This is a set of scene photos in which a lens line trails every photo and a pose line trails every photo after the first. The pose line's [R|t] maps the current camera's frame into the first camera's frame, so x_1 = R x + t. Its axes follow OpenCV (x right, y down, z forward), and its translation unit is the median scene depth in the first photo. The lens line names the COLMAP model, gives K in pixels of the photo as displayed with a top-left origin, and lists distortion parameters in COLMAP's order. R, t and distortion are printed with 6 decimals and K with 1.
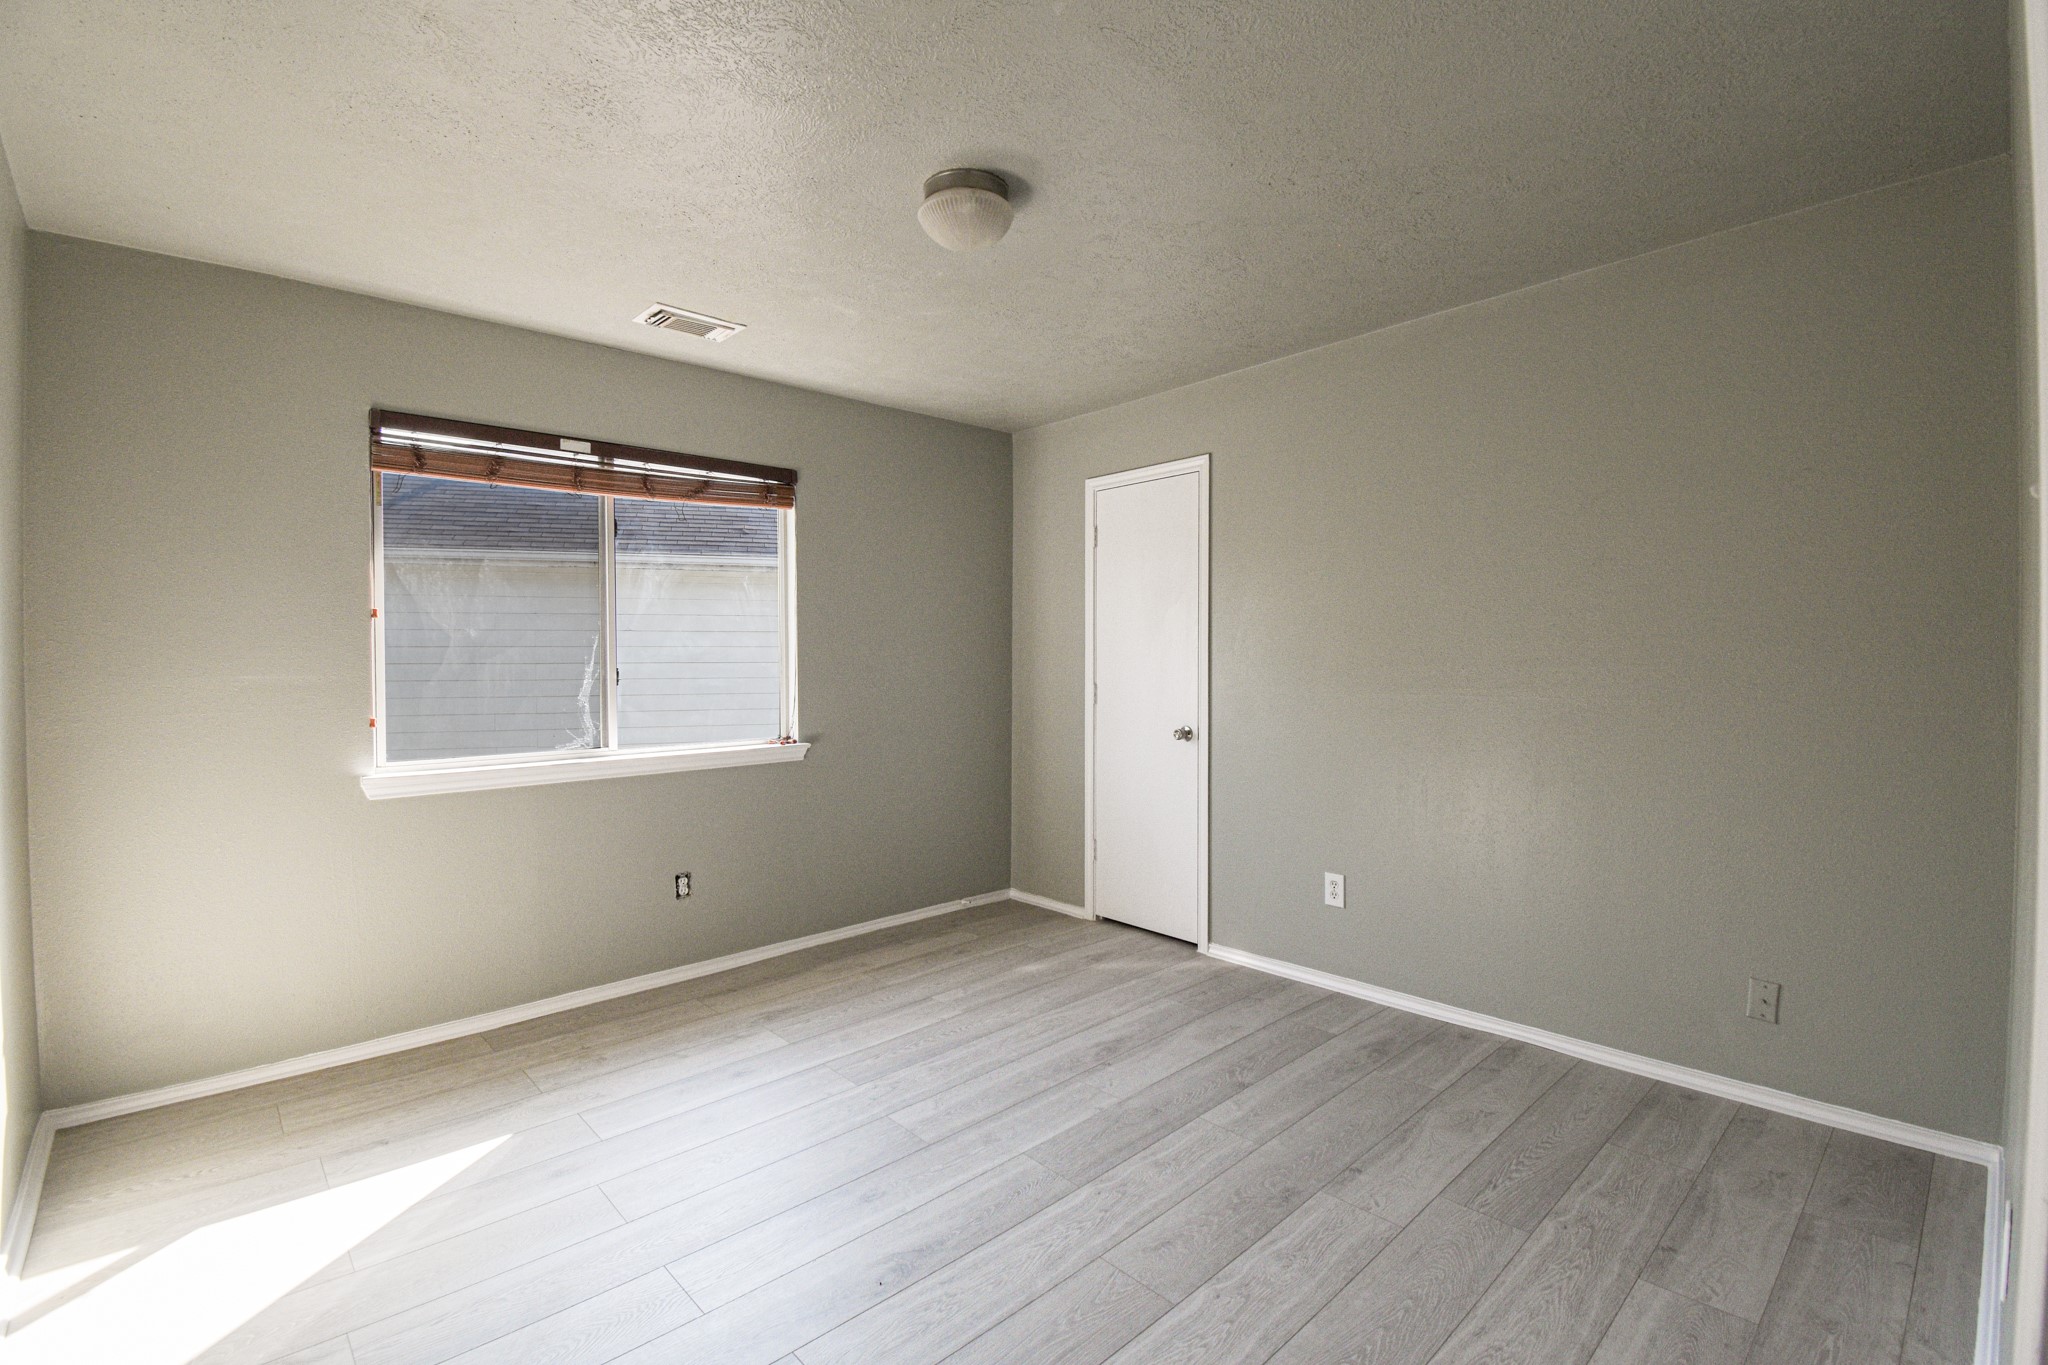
lens RADIAL K [[919.1, 0, 1033.8], [0, 919.1, 672.7], [0, 0, 1]] dist [-0.015186, -0.009579]
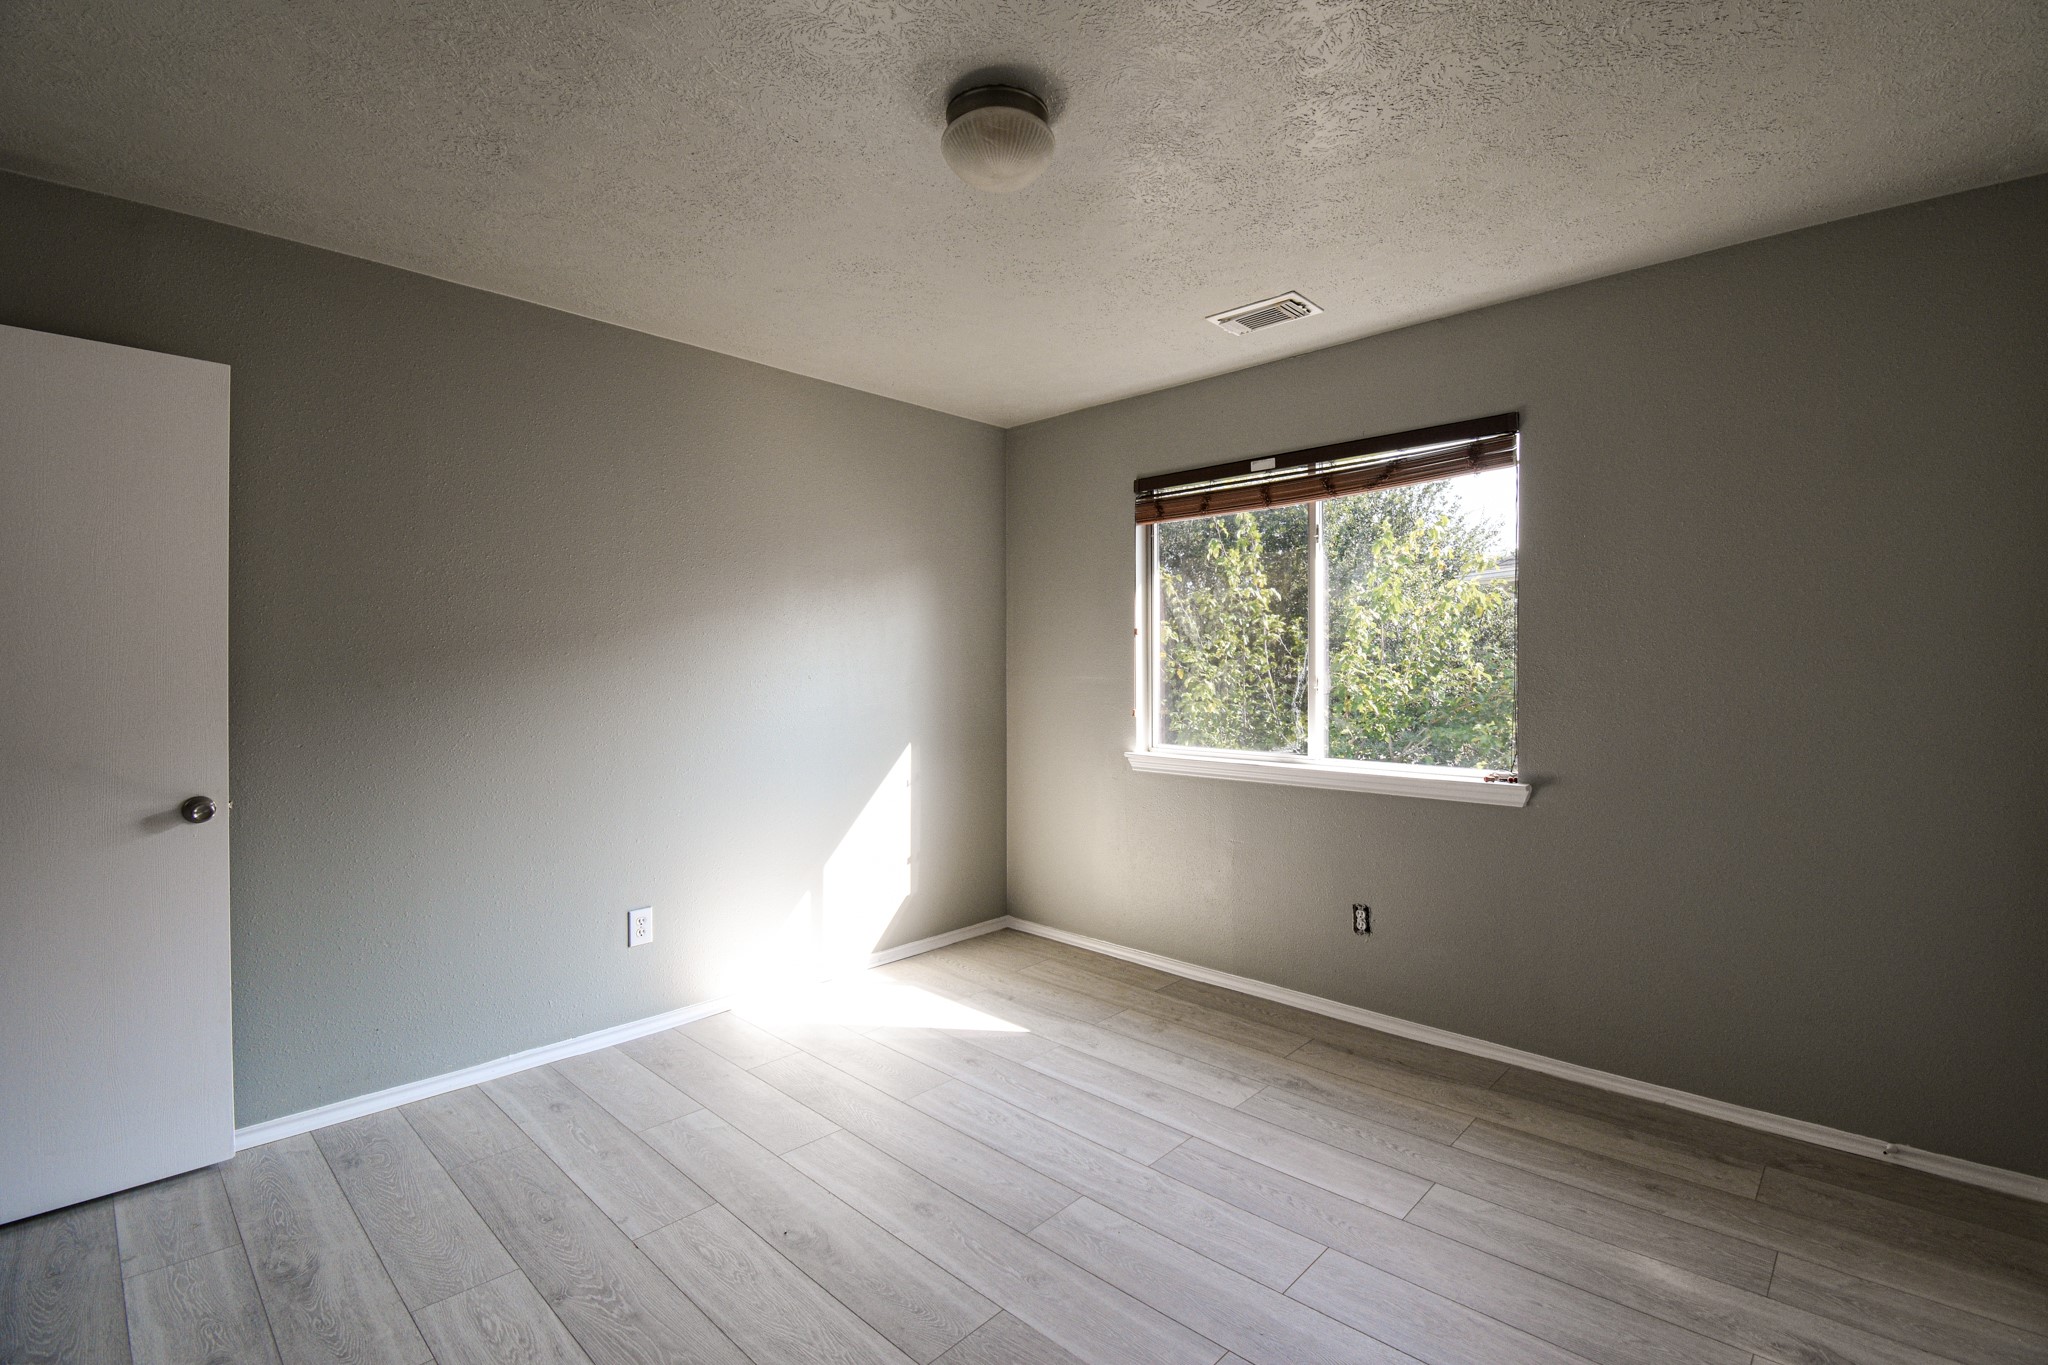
lens RADIAL K [[919.1, 0, 1086.0], [0, 919.1, 666.3], [0, 0, 1]] dist [-0.015186, -0.009579]
pose [[0.065363, 0.004215, -0.997853, 0.555856], [-0.020400, 0.999788, 0.002887, -0.014367], [0.997653, 0.020168, 0.065435, 0.745635]]
